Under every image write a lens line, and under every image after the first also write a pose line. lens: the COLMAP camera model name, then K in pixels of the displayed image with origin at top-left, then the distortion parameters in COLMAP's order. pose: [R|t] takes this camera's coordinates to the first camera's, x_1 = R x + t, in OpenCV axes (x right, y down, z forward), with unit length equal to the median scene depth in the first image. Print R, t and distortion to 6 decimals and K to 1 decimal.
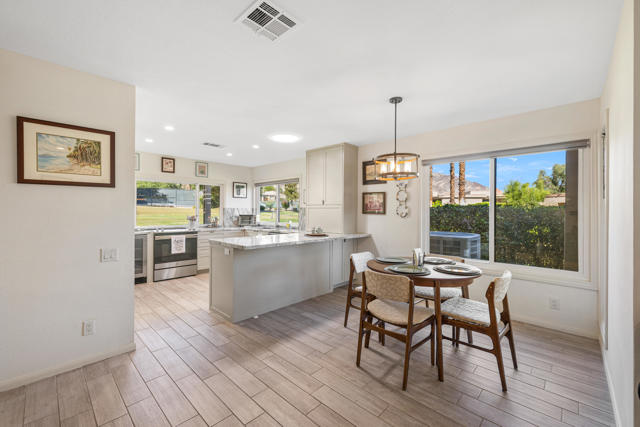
lens RADIAL K [[268.8, 0, 318.2], [0, 268.8, 210.9], [0, 0, 1]] dist [0.001098, 0.000130]
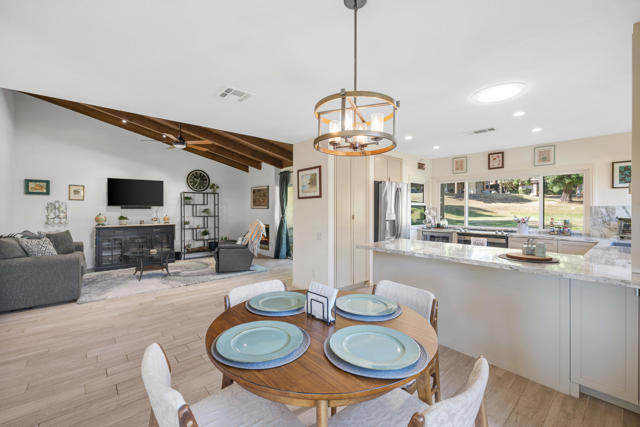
lens RADIAL K [[268.8, 0, 318.2], [0, 268.8, 210.9], [0, 0, 1]] dist [0.001098, 0.000130]
pose [[-0.095426, -0.001324, -0.995436, 0.447031], [0.002092, 0.999997, -0.001531, -0.000090], [0.995434, -0.002229, -0.095423, 0.538714]]
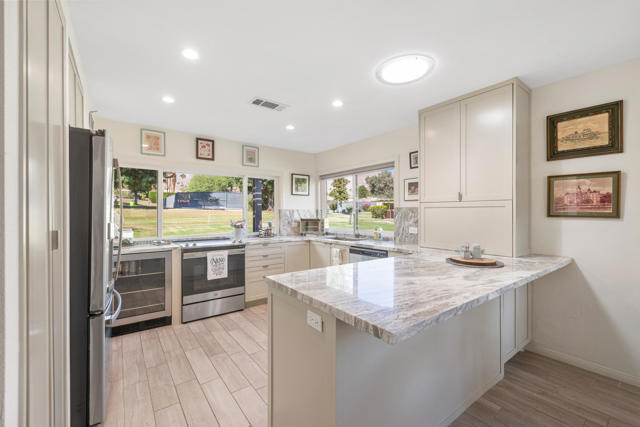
lens RADIAL K [[270.1, 0, 320.0], [0, 270.1, 213.5], [0, 0, 1]] dist [0.000698, 0.000098]
pose [[0.987423, -0.007530, -0.157920, -0.166950], [0.007907, 0.999967, 0.001759, -0.000882], [0.157901, -0.002986, 0.987450, 0.386017]]
